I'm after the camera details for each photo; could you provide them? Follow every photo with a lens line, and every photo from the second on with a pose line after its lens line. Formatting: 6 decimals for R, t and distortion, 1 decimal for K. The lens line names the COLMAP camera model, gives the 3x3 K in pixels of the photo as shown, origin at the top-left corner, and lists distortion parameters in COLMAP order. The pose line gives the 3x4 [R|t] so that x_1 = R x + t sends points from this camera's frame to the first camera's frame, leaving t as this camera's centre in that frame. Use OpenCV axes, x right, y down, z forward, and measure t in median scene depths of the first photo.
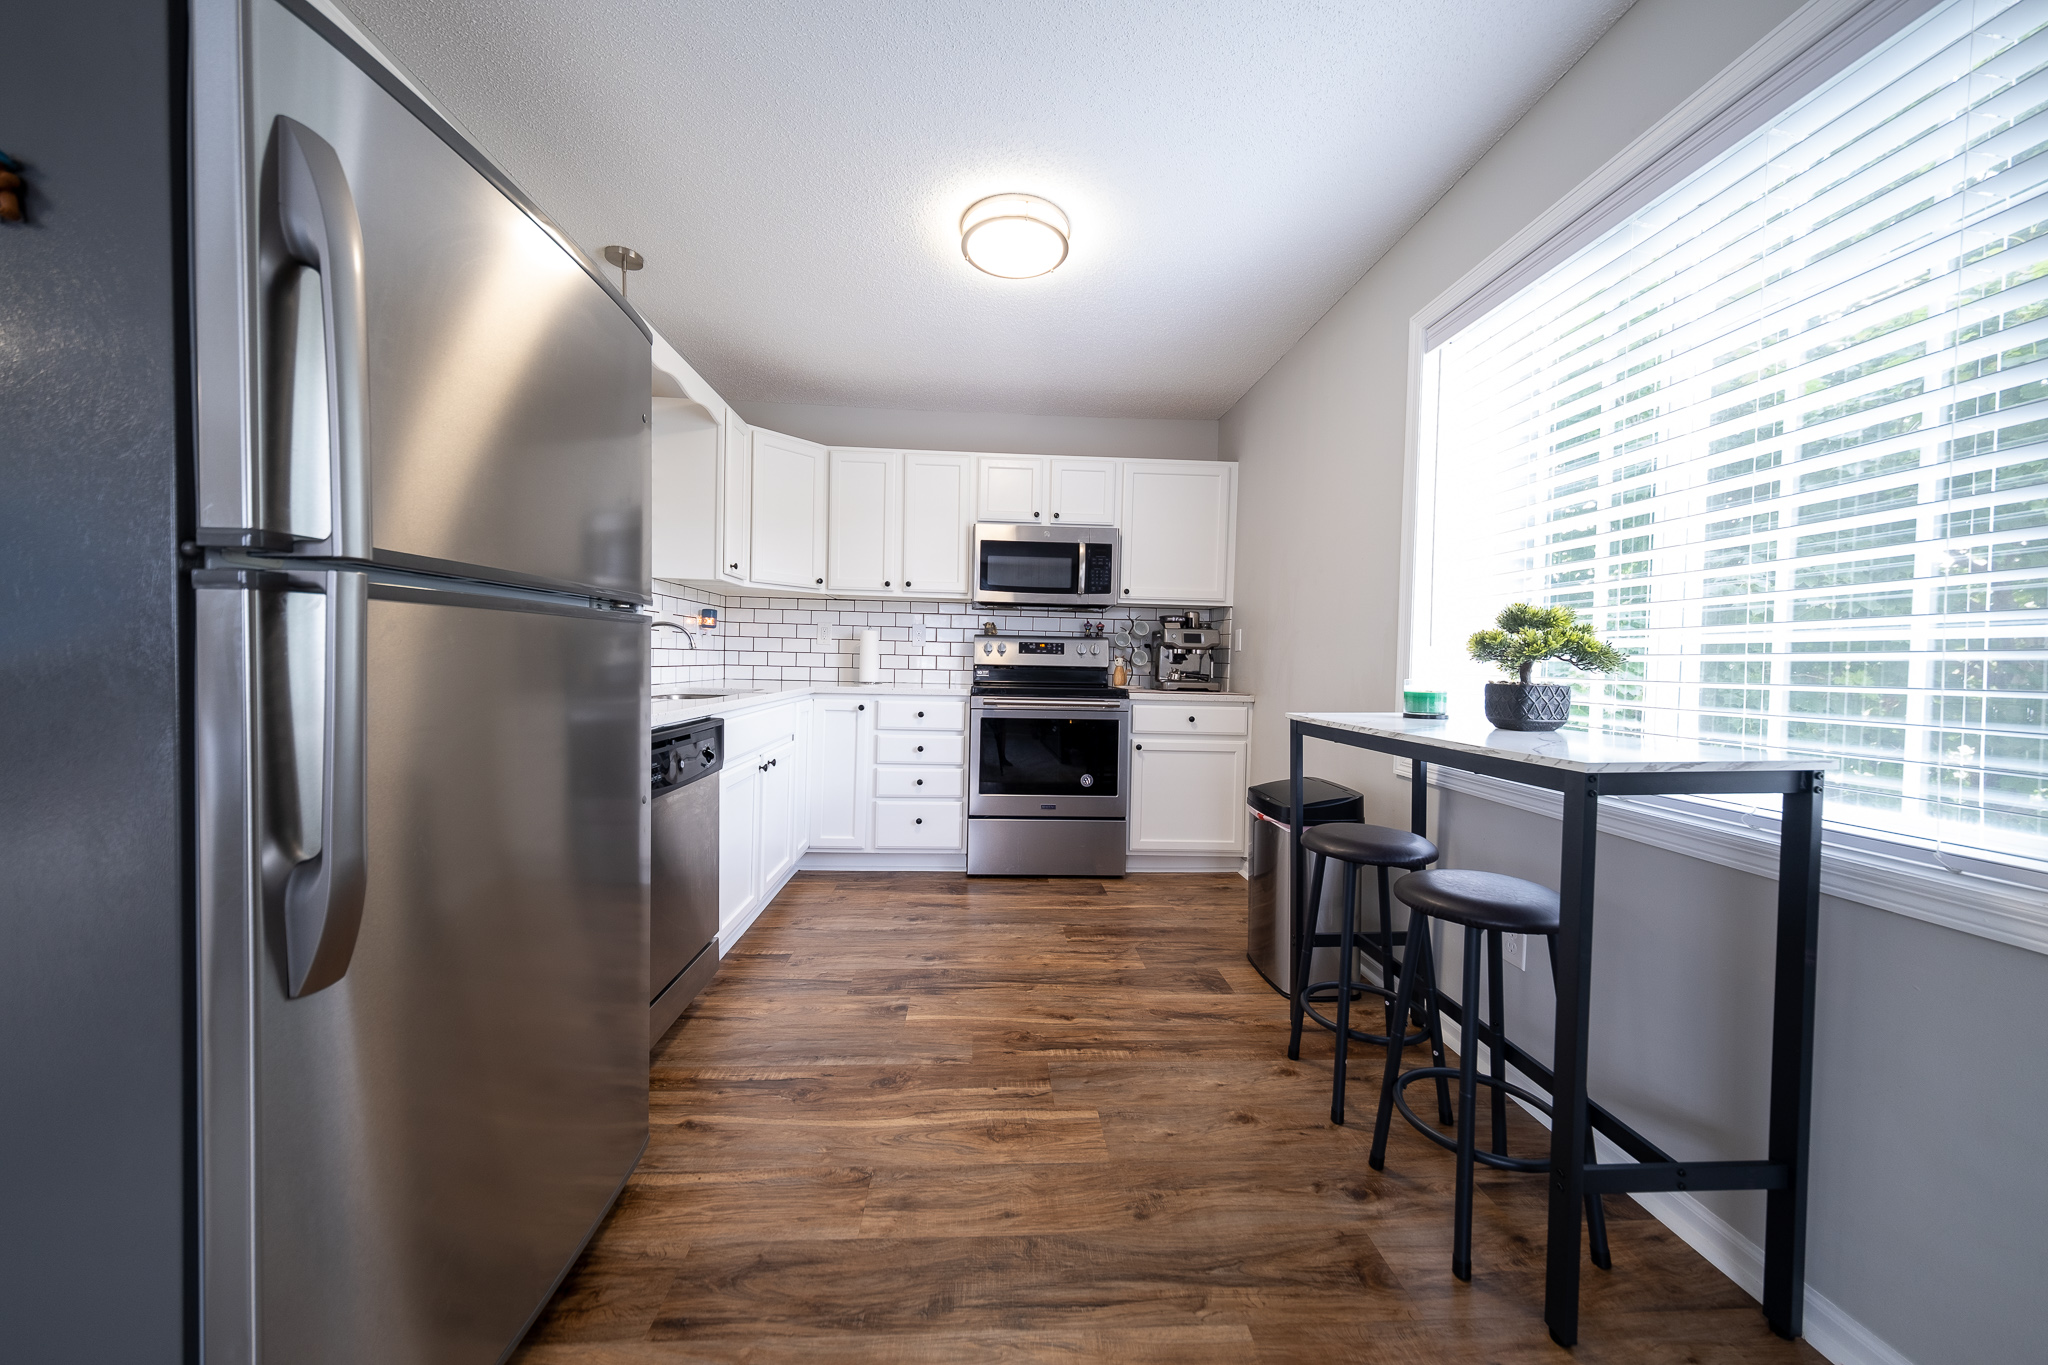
lens RADIAL K [[705.0, 0, 1015.2], [0, 705.0, 672.7], [0, 0, 1]] dist [0.016703, -0.006395]
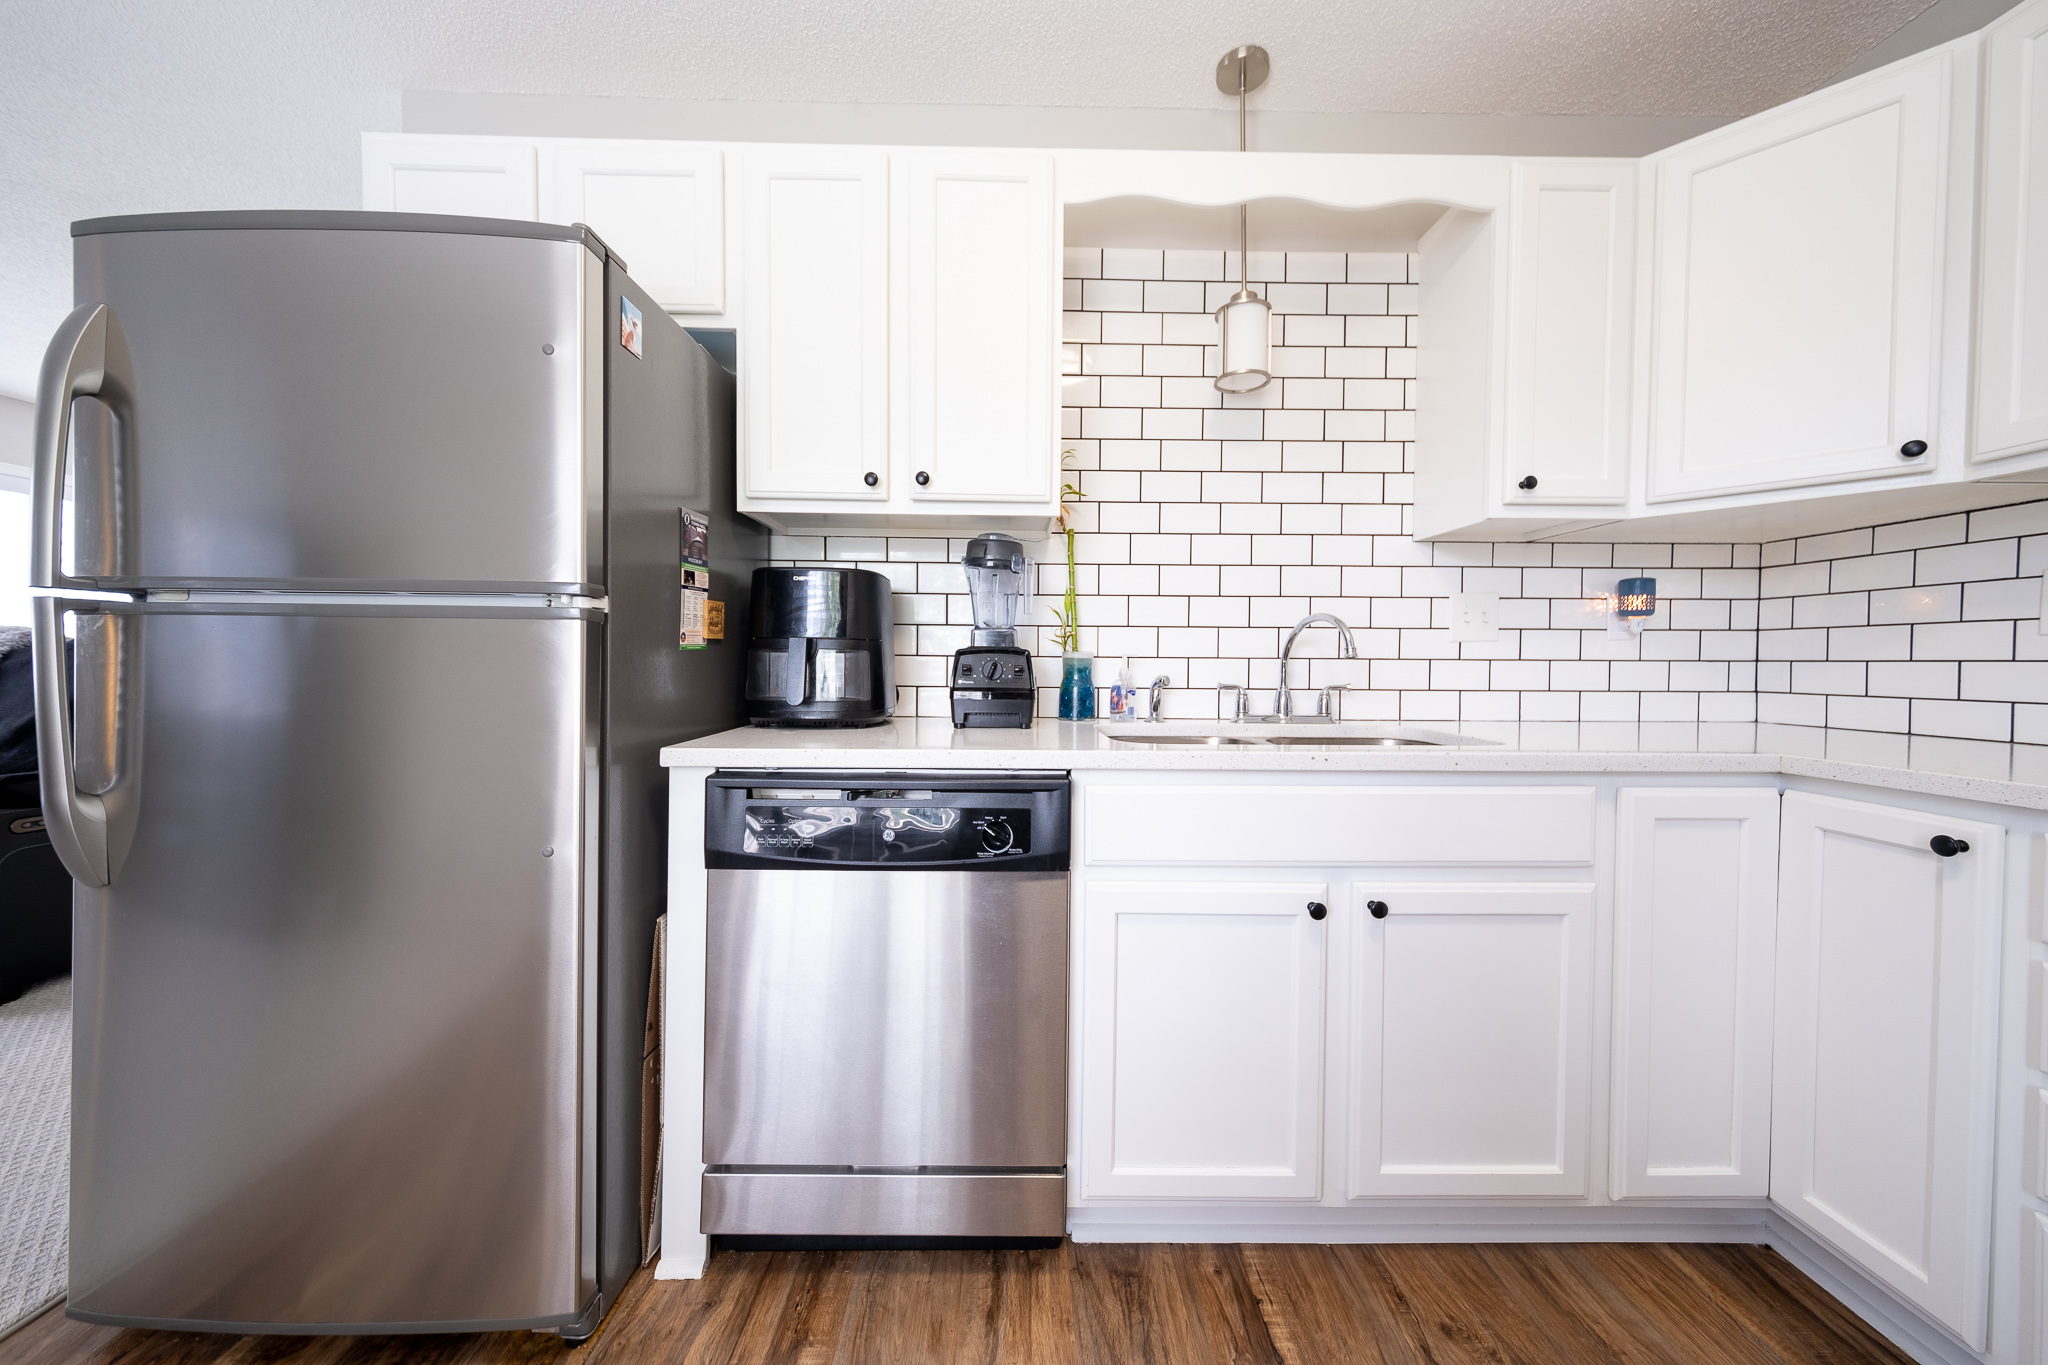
lens RADIAL K [[705.0, 0, 1015.2], [0, 705.0, 672.7], [0, 0, 1]] dist [0.016703, -0.006395]
pose [[-0.042585, -0.007849, -0.999062, 0.083931], [-0.025640, 0.999648, -0.006761, -0.009011], [0.998764, 0.025328, -0.042771, 0.591415]]
